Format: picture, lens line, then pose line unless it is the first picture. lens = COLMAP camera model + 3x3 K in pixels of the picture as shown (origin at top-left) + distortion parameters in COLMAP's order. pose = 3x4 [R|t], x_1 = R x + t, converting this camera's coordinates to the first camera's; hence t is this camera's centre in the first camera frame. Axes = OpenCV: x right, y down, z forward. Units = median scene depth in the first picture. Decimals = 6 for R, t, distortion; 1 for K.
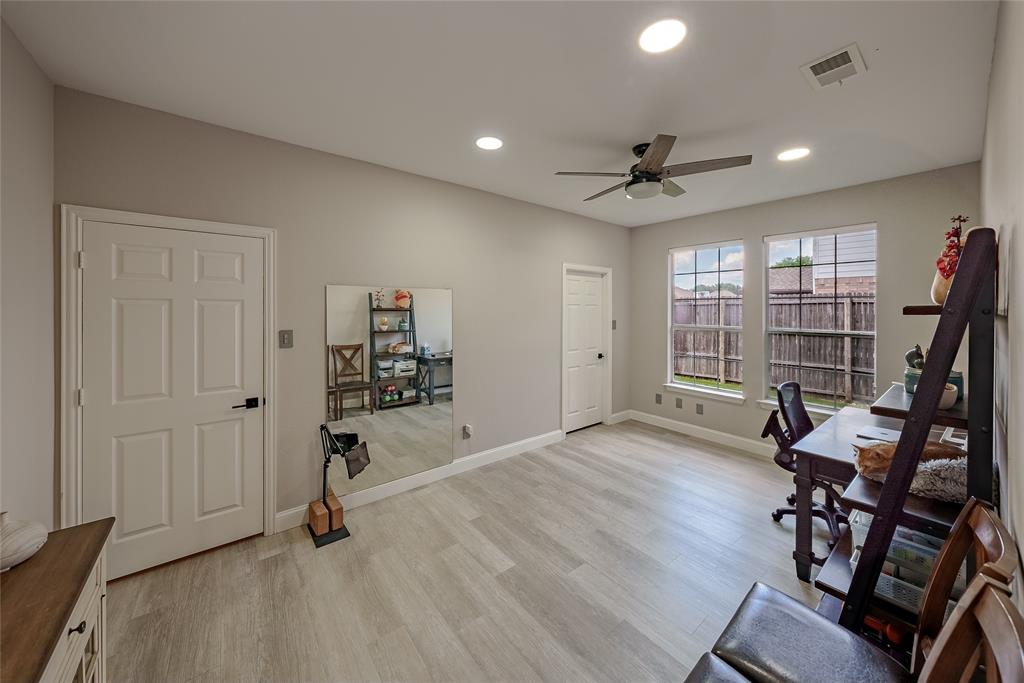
lens RADIAL K [[363.5, 0, 515.8], [0, 363.5, 307.9], [0, 0, 1]] dist [0.001025, 0.000080]
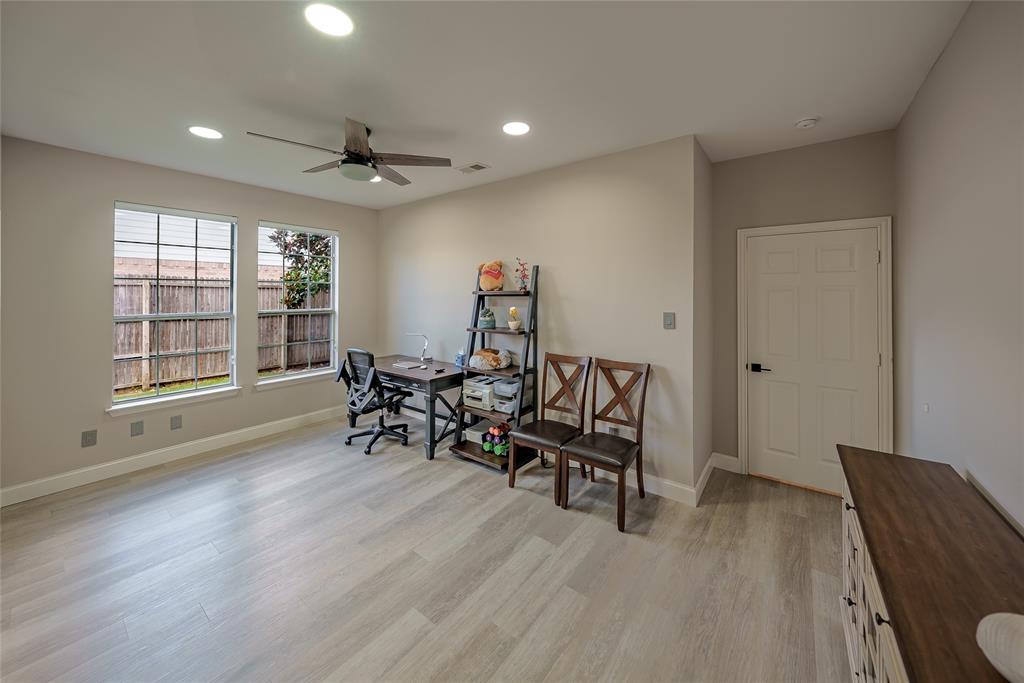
lens RADIAL K [[373.9, 0, 515.0], [0, 373.9, 288.3], [0, 0, 1]] dist [-0.000346, -0.000062]
pose [[-0.241493, 0.006285, 0.970382, -0.458087], [-0.000651, 0.999978, -0.006639, -0.001069], [-0.970402, -0.002235, -0.241484, 0.518810]]
